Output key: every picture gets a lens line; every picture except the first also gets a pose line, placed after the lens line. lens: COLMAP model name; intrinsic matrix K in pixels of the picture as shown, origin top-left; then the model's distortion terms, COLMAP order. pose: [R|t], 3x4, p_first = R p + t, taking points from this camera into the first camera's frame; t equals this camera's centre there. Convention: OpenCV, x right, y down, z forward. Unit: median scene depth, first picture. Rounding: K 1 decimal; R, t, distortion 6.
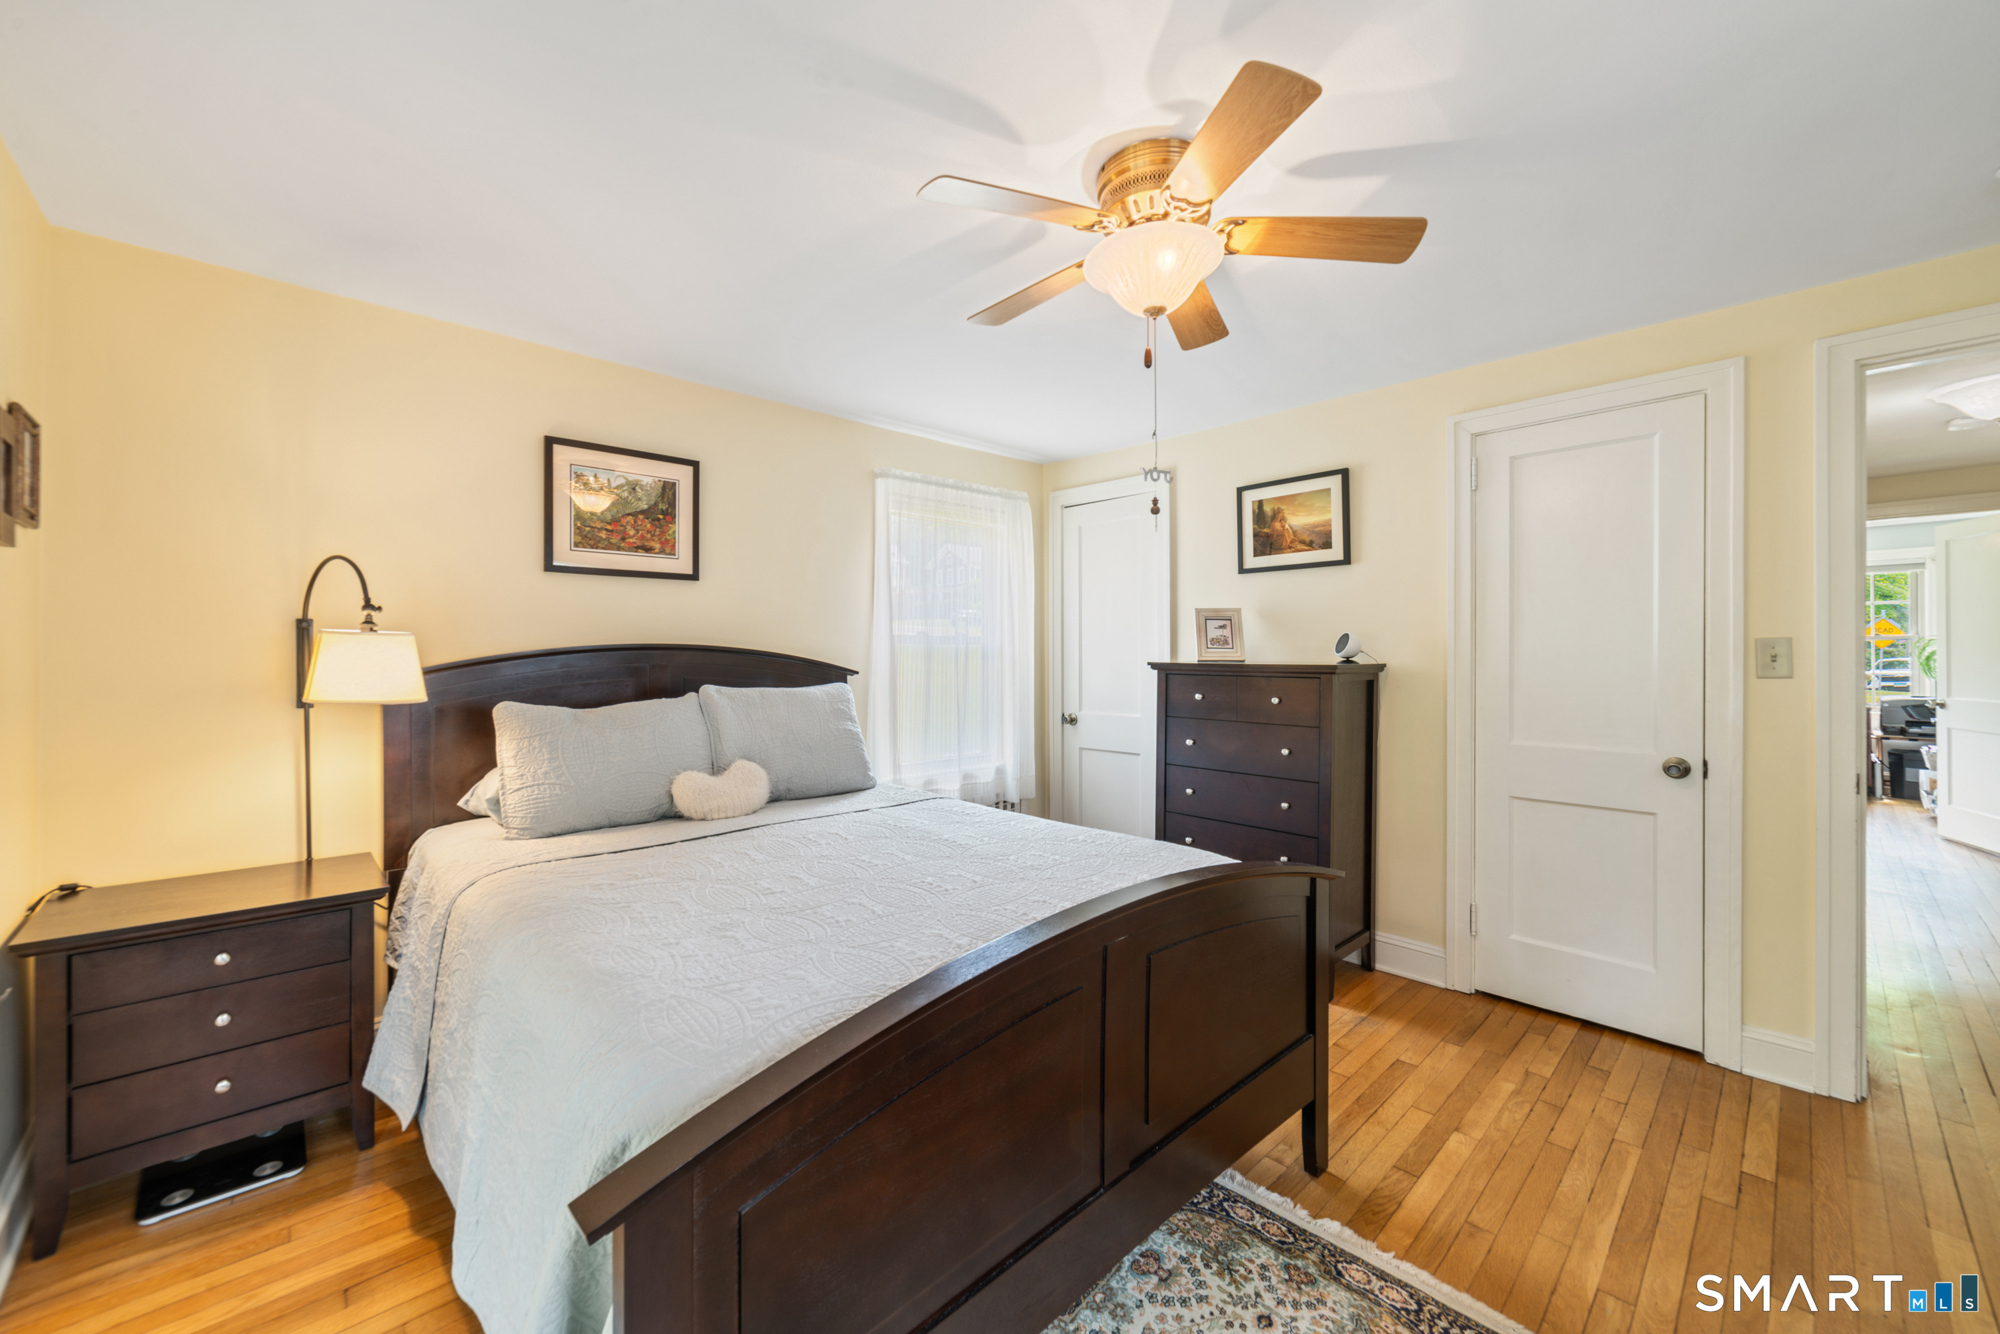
lens RADIAL K [[775.3, 0, 991.5], [0, 775.3, 660.3], [0, 0, 1]] dist [-0.000913, 0.000340]
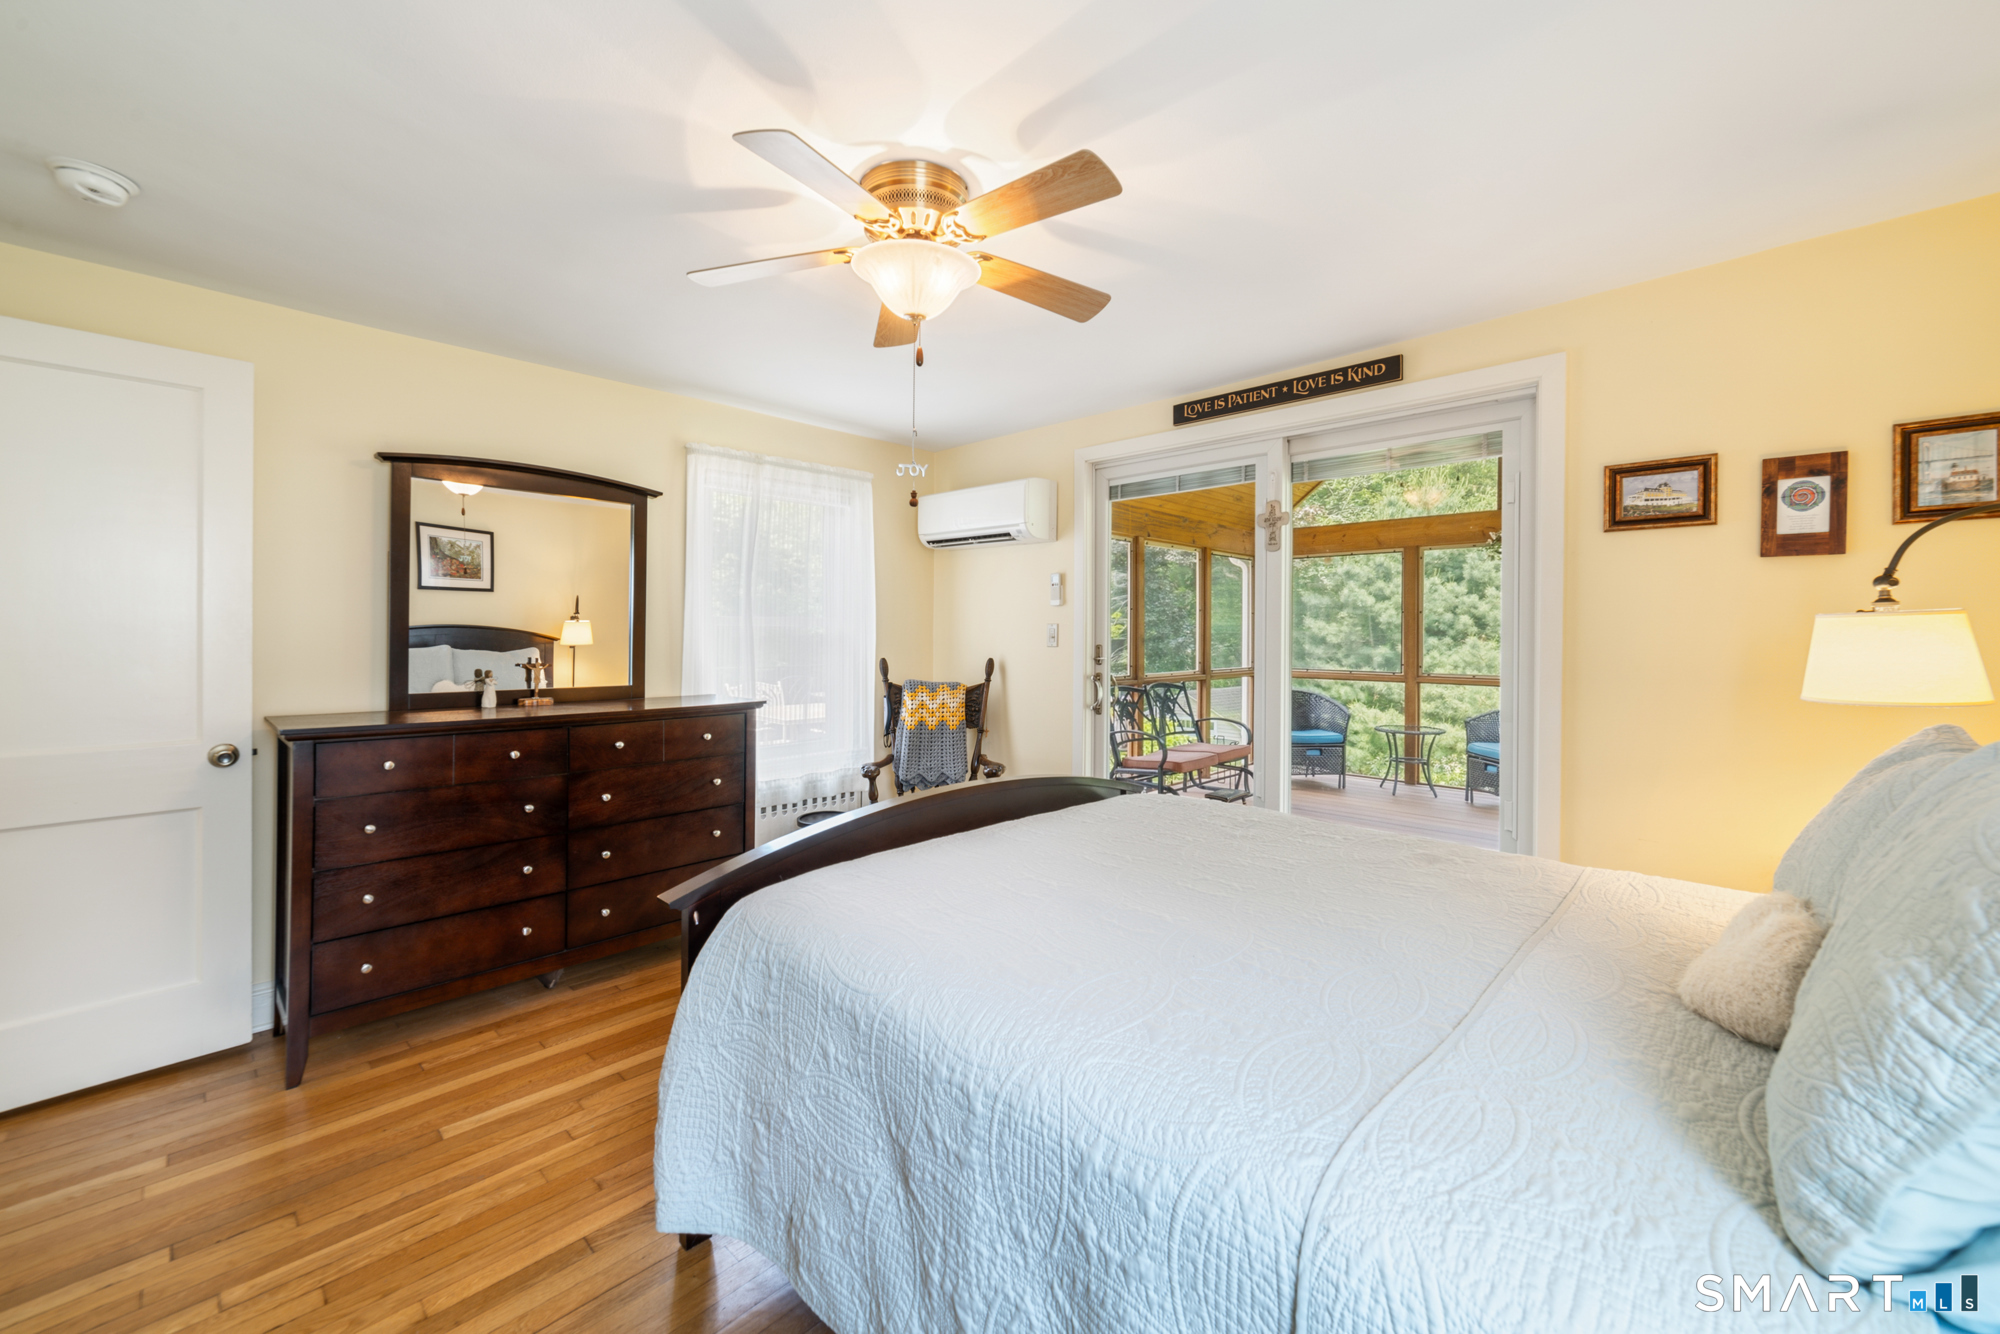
lens RADIAL K [[775.3, 0, 989.7], [0, 775.3, 632.6], [0, 0, 1]] dist [-0.000913, 0.000340]
pose [[-0.998876, -0.003027, -0.047303, 0.100018], [-0.003216, 0.999987, 0.003918, -0.013012], [0.047291, 0.004066, -0.998873, 1.371869]]
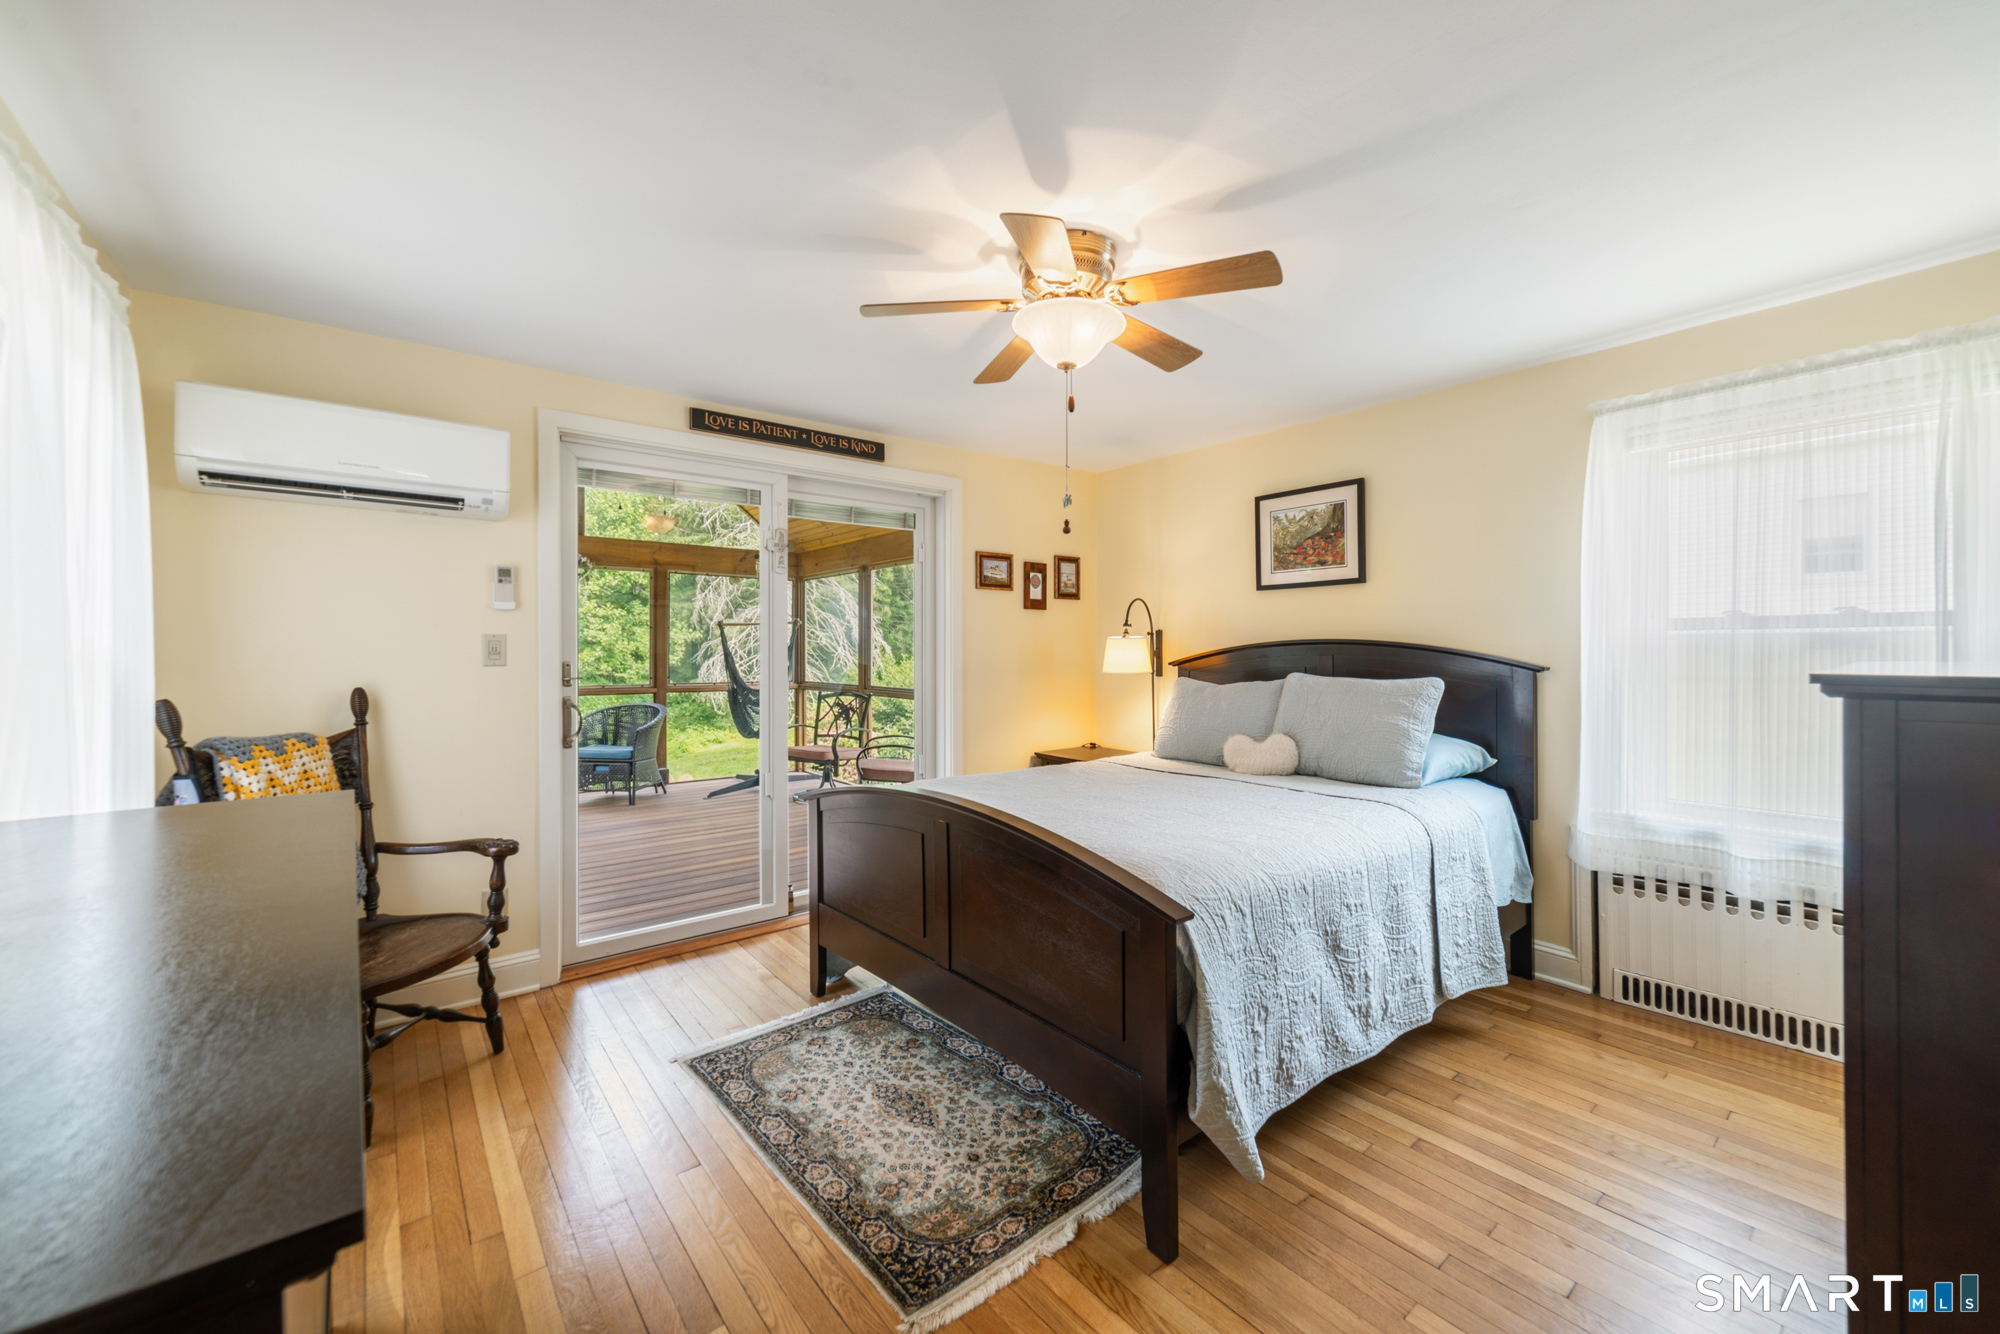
lens RADIAL K [[775.3, 0, 981.9], [0, 775.3, 653.9], [0, 0, 1]] dist [-0.000913, 0.000340]
pose [[-0.089690, 0.008184, -0.995936, 0.944204], [-0.003500, 0.999957, 0.008532, -0.007882], [0.995964, 0.004251, -0.089657, 0.643510]]
